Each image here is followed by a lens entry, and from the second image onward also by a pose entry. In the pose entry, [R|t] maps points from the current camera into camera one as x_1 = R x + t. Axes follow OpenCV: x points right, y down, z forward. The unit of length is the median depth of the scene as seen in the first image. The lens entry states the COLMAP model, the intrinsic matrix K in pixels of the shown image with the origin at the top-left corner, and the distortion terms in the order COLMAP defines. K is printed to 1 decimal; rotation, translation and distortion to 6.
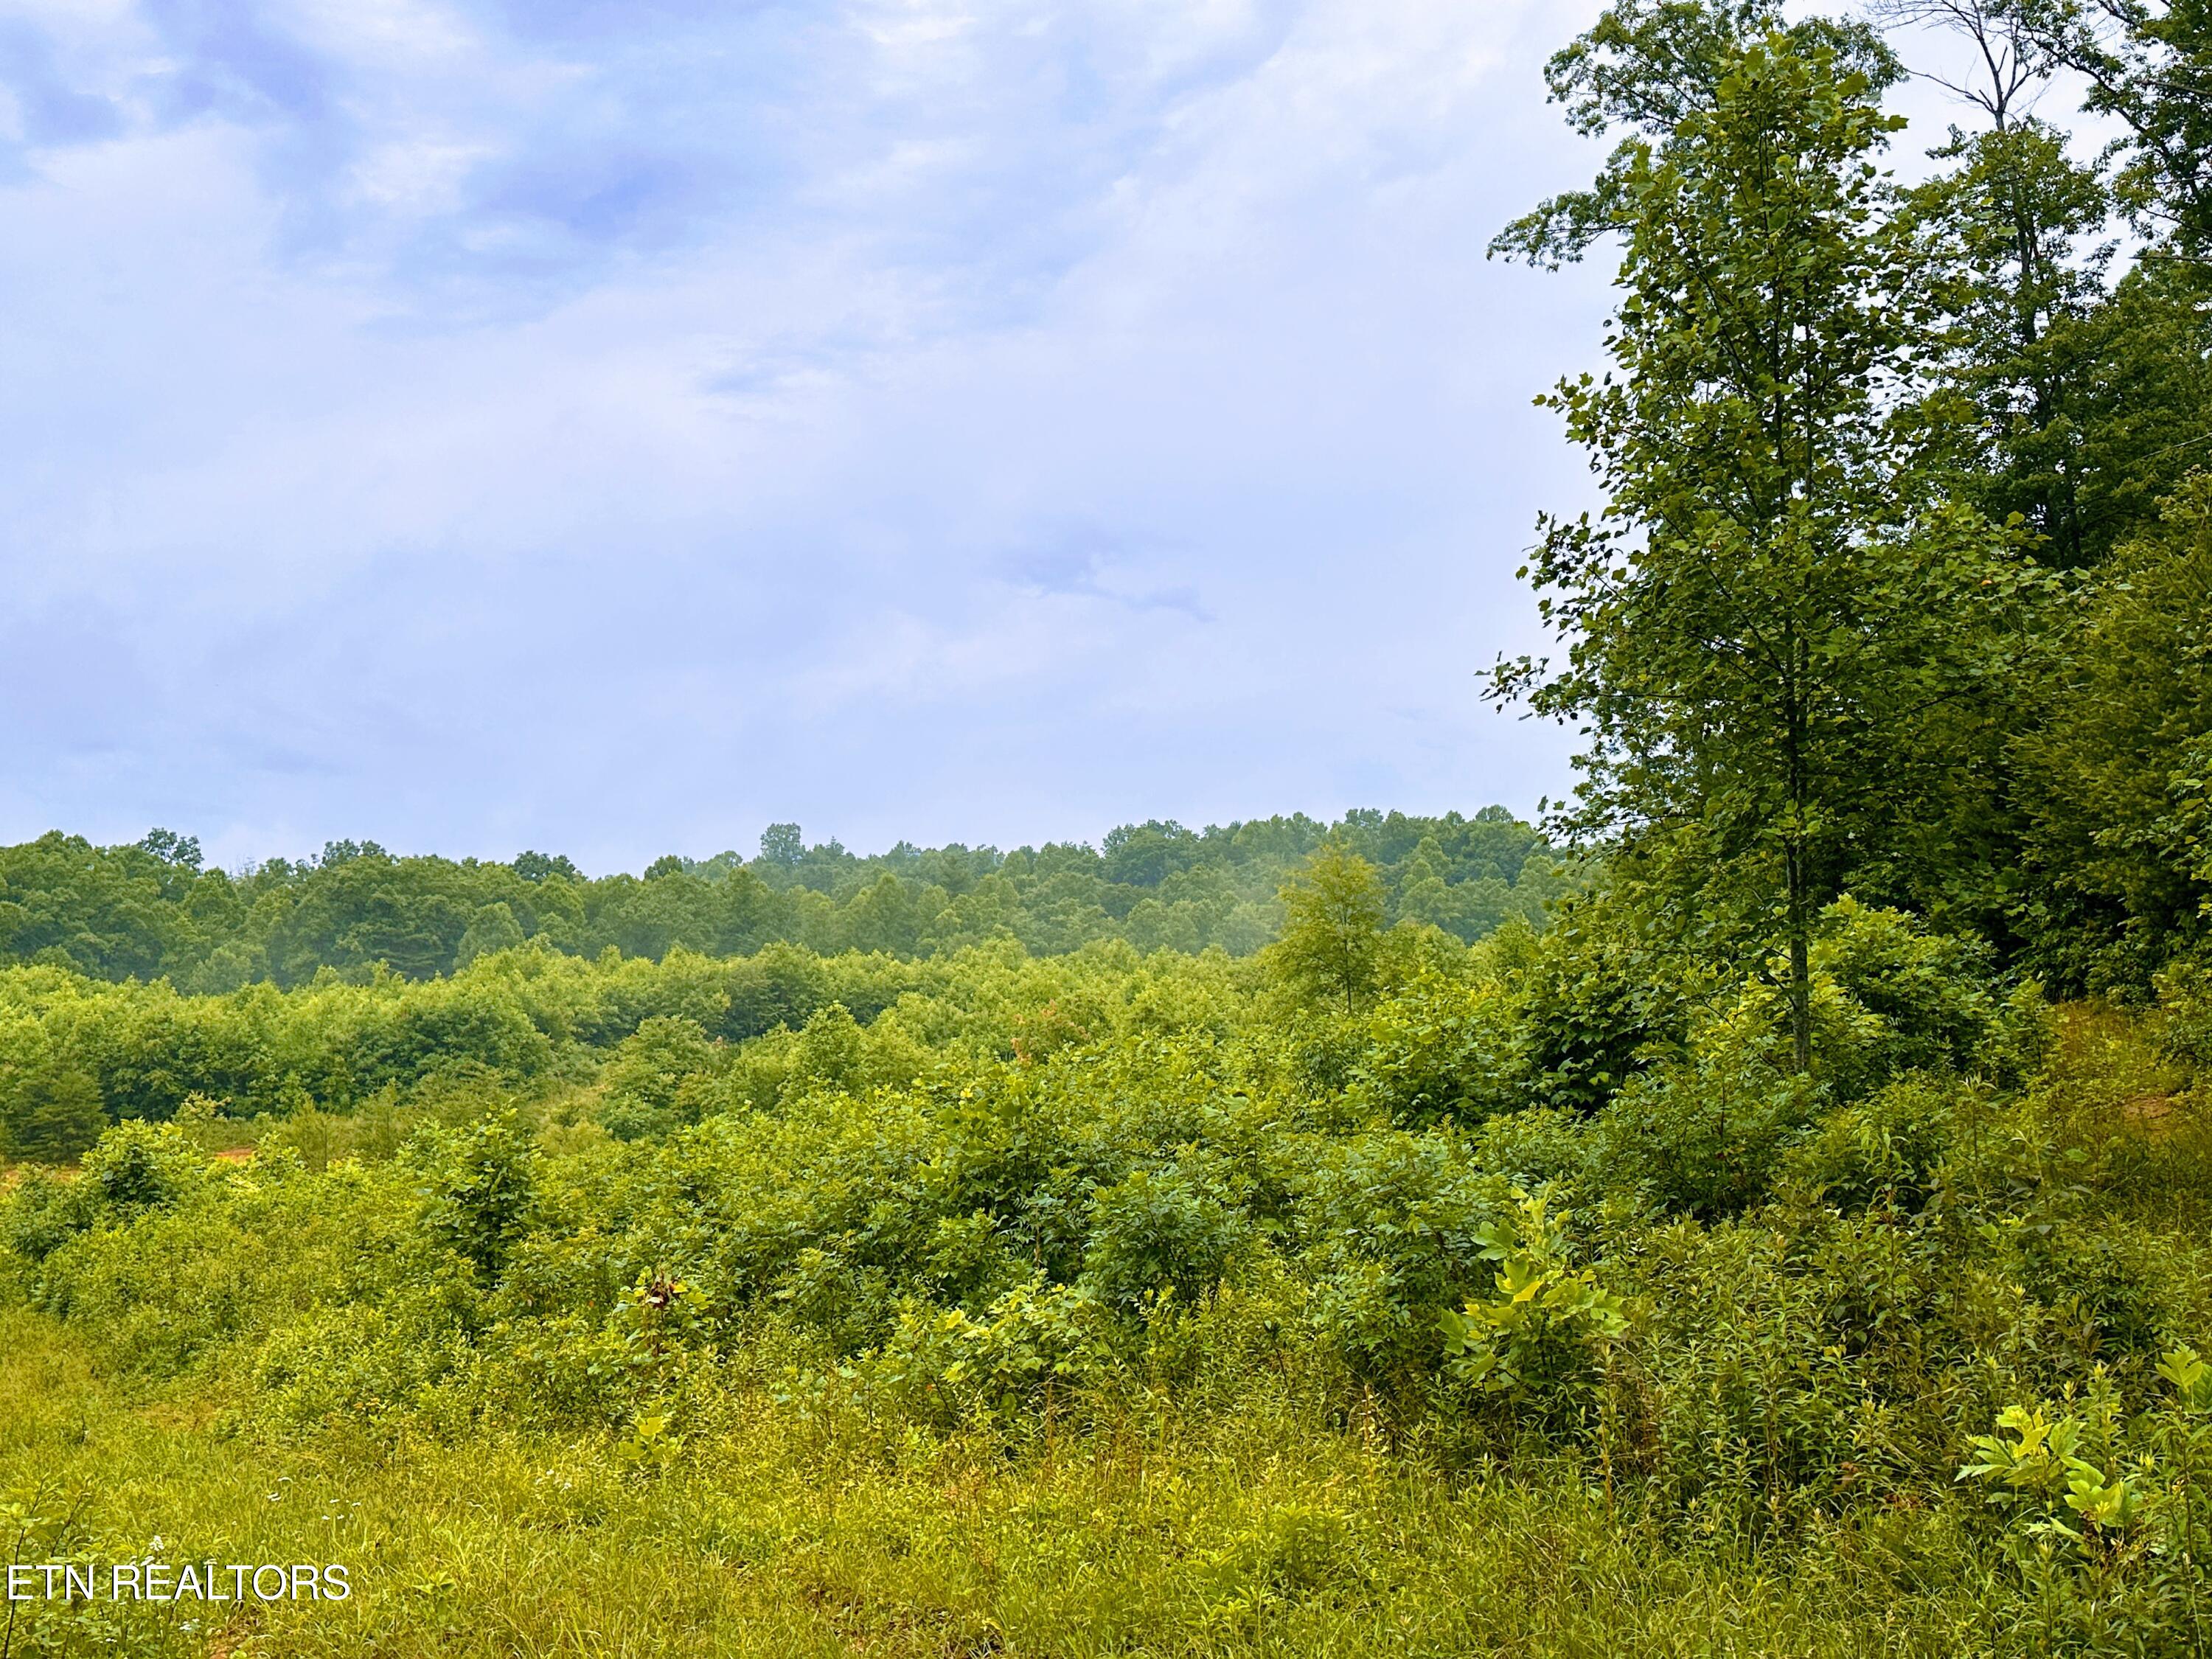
lens RADIAL K [[2100.2, 0, 1115.6], [0, 2100.2, 829.2], [0, 0, 1]] dist [0.191646, -0.397418]
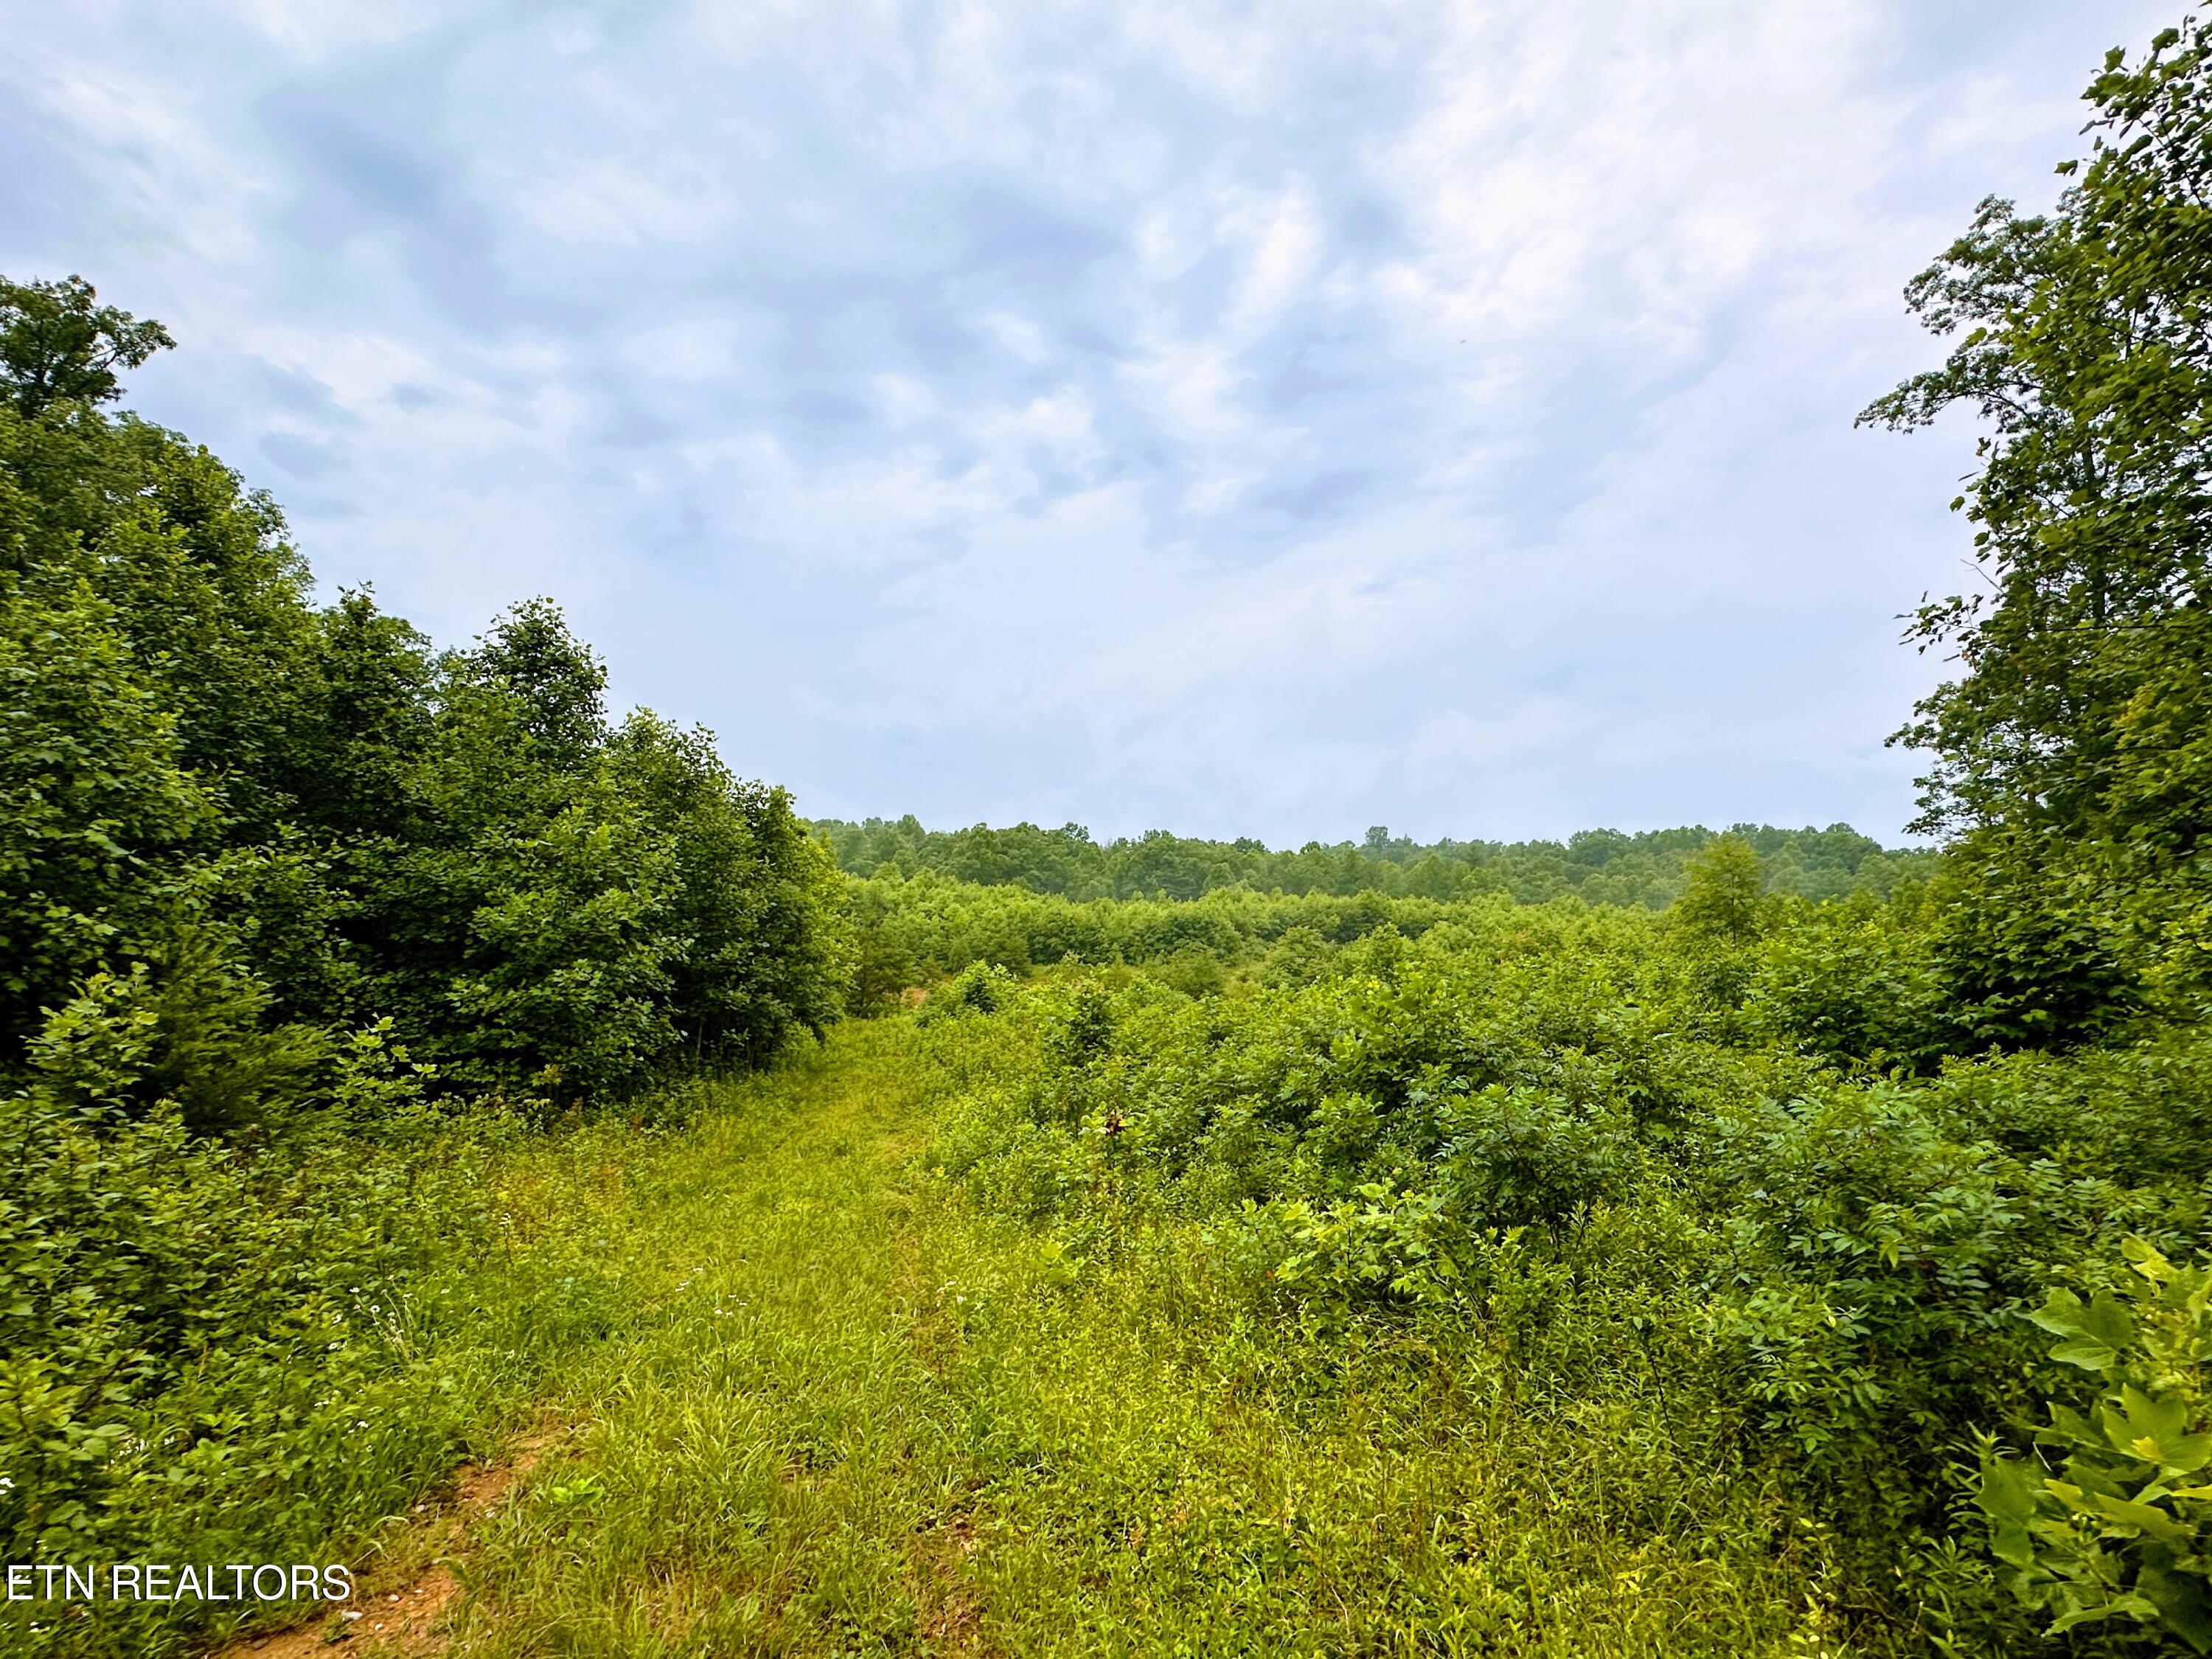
lens RADIAL K [[1098.2, 0, 1102.0], [0, 1098.2, 832.9], [0, 0, 1]] dist [-0.001791, 0.000405]
pose [[0.916395, 0.020366, -0.399756, 0.015435], [-0.020282, 0.999784, 0.004442, 0.018944], [0.399760, 0.004037, 0.916611, 0.175125]]
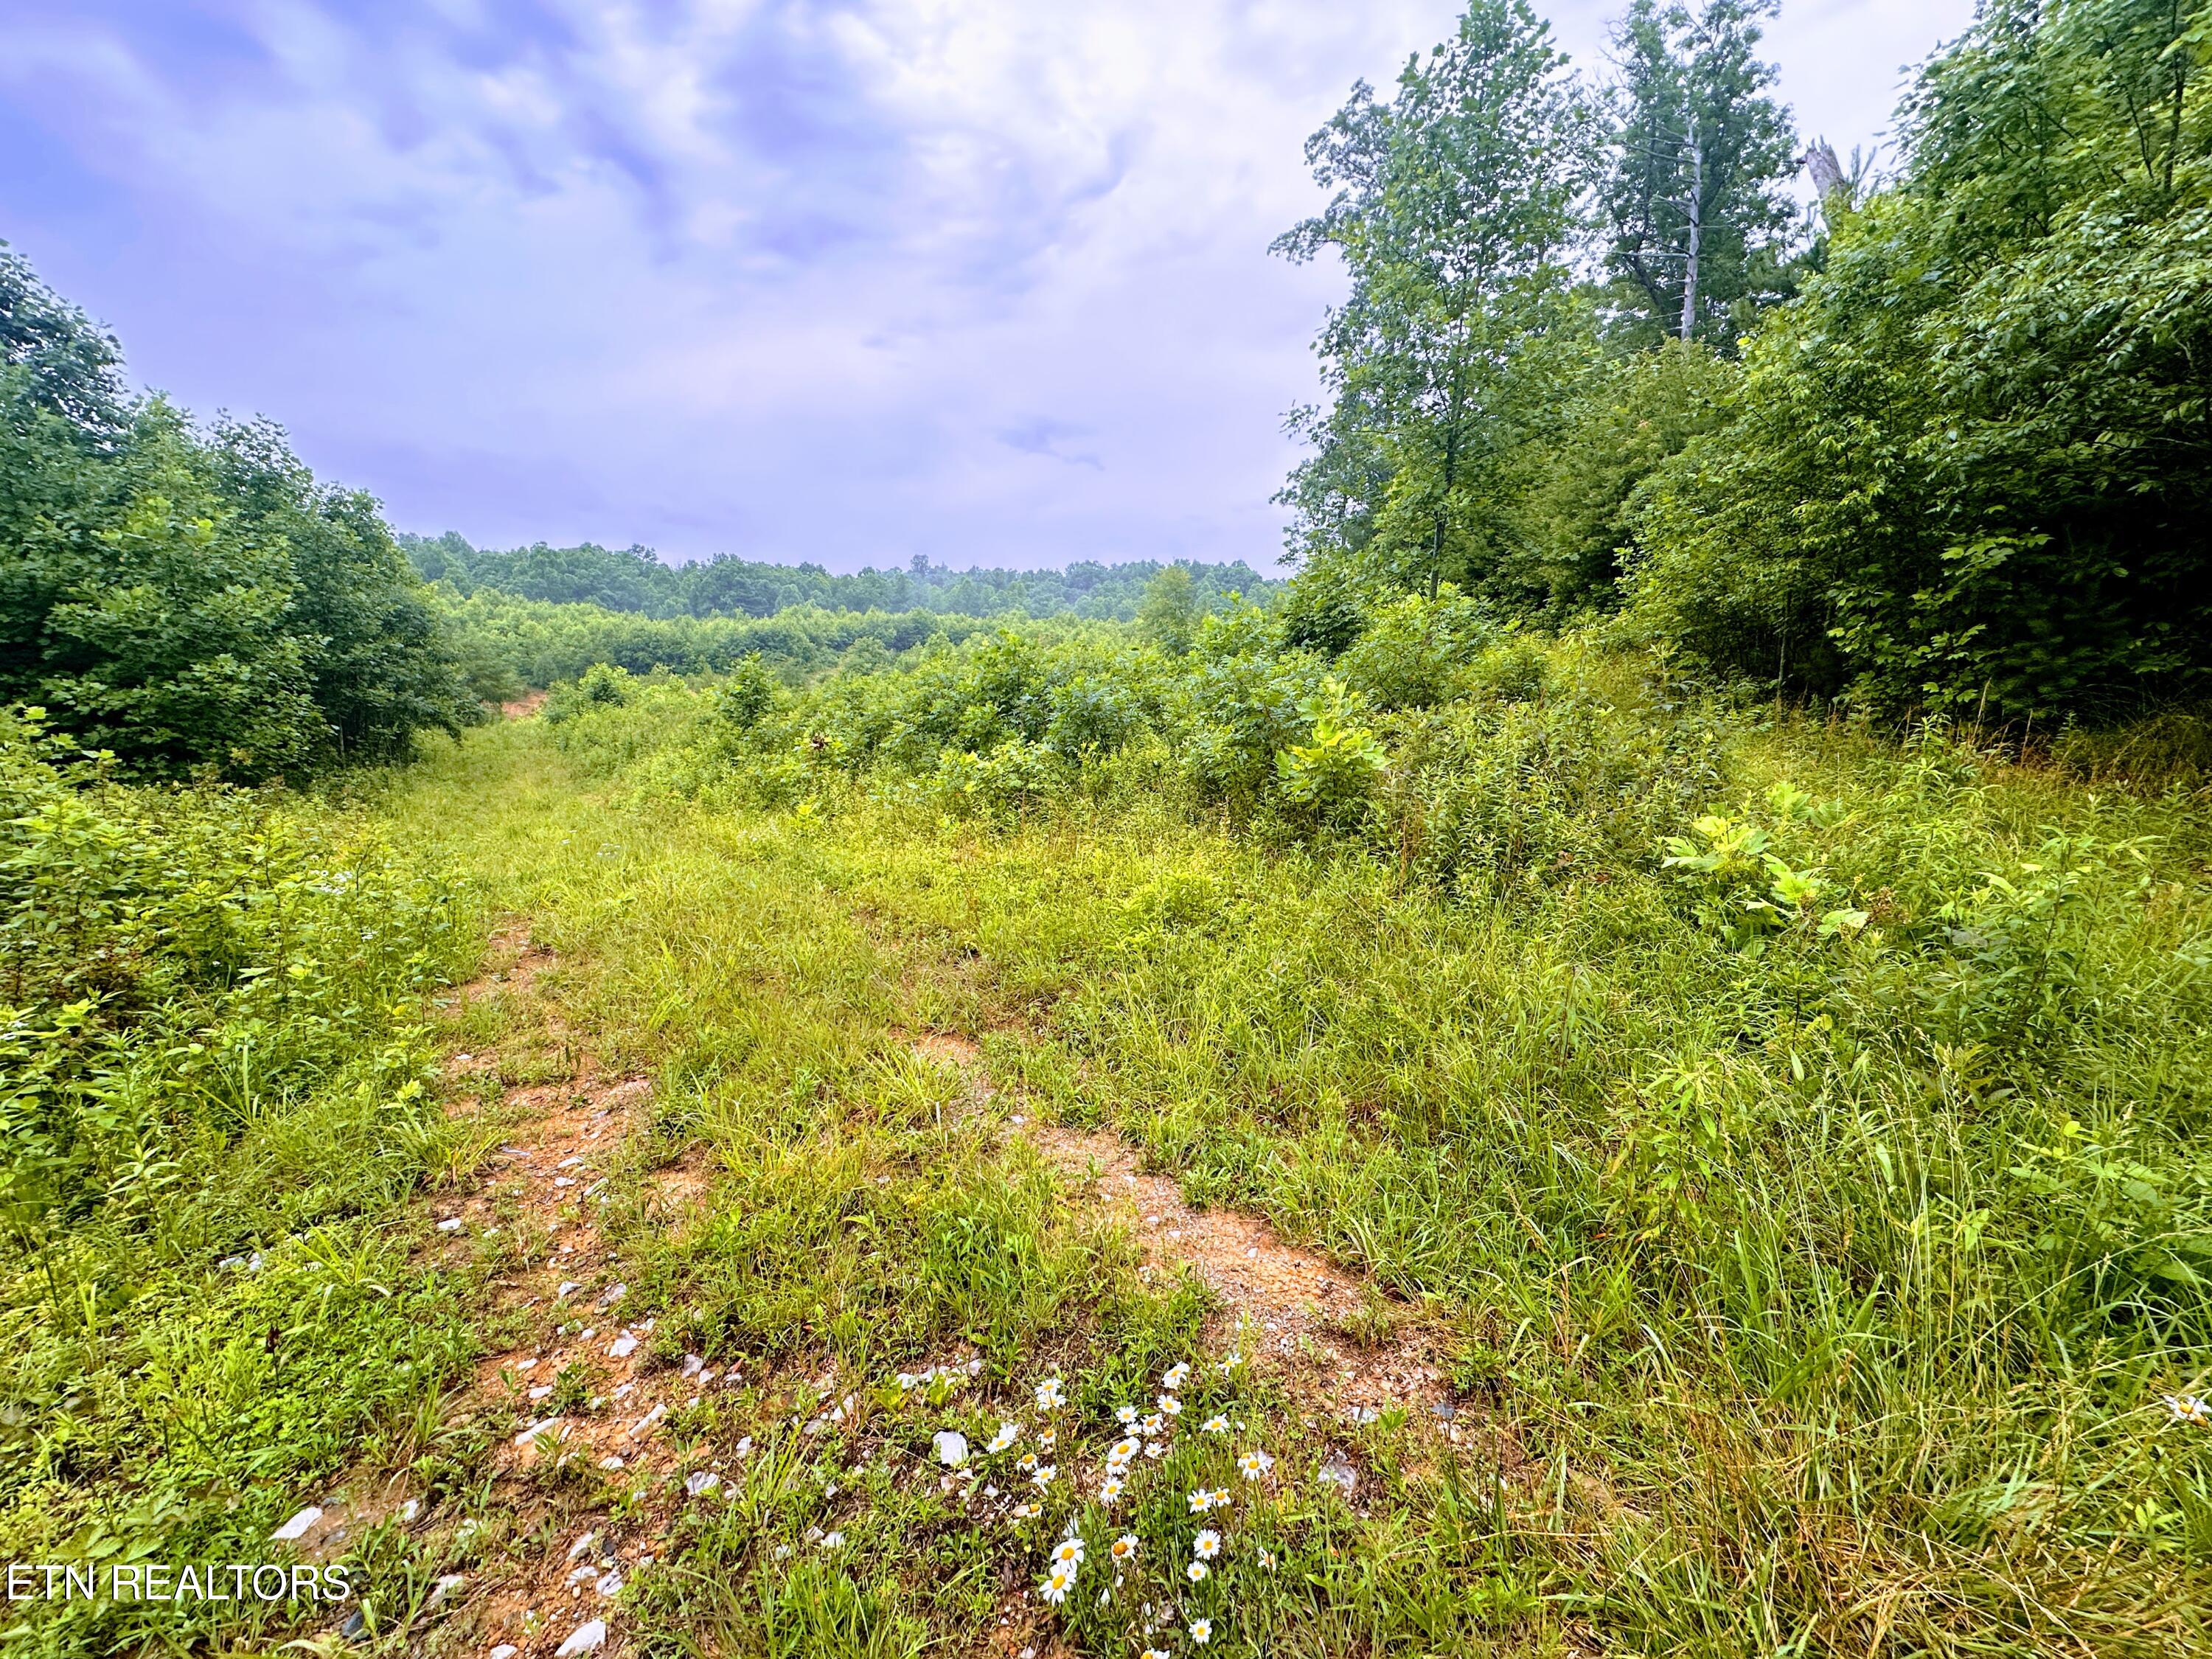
lens RADIAL K [[885.8, 0, 1106.0], [0, 885.8, 829.5], [0, 0, 1]] dist [0.001537, 0.000169]
pose [[0.998493, 0.026973, 0.047783, 0.000530], [-0.039317, 0.959150, 0.280151, 0.028388], [-0.038274, -0.281608, 0.958766, 0.100648]]
